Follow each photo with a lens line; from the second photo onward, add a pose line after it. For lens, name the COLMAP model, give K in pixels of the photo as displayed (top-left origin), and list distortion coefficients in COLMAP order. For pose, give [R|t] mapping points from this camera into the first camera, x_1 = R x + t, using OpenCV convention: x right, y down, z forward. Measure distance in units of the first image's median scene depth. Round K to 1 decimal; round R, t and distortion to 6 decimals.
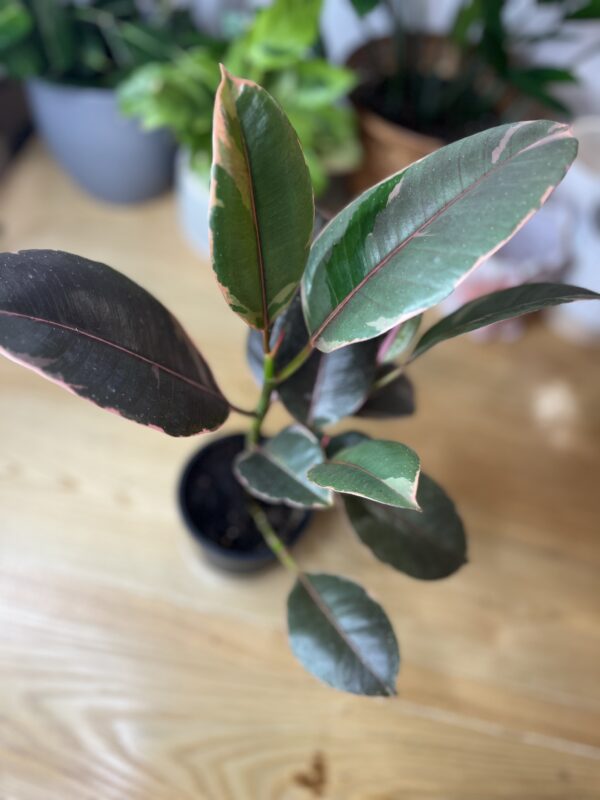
lens RADIAL K [[605.6, 0, 300.0], [0, 605.6, 400.0], [0, 0, 1]] dist [0.000517, 0.000396]
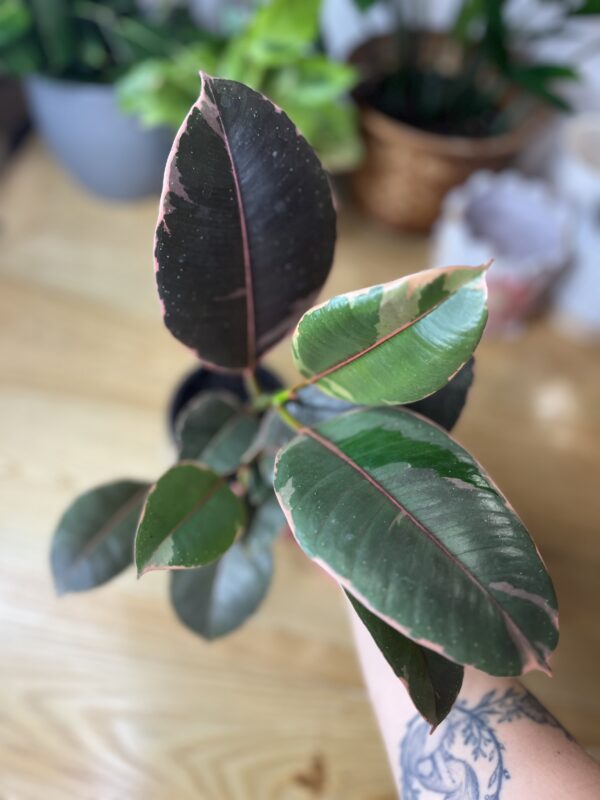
lens RADIAL K [[591.9, 0, 300.0], [0, 591.9, 400.0], [0, 0, 1]] dist [0.006924, -0.000537]
pose [[0.196927, 0.970328, -0.140298, 0.125098], [-0.934734, 0.228992, 0.271725, -0.434089], [0.295790, 0.077632, 0.952093, 0.066155]]
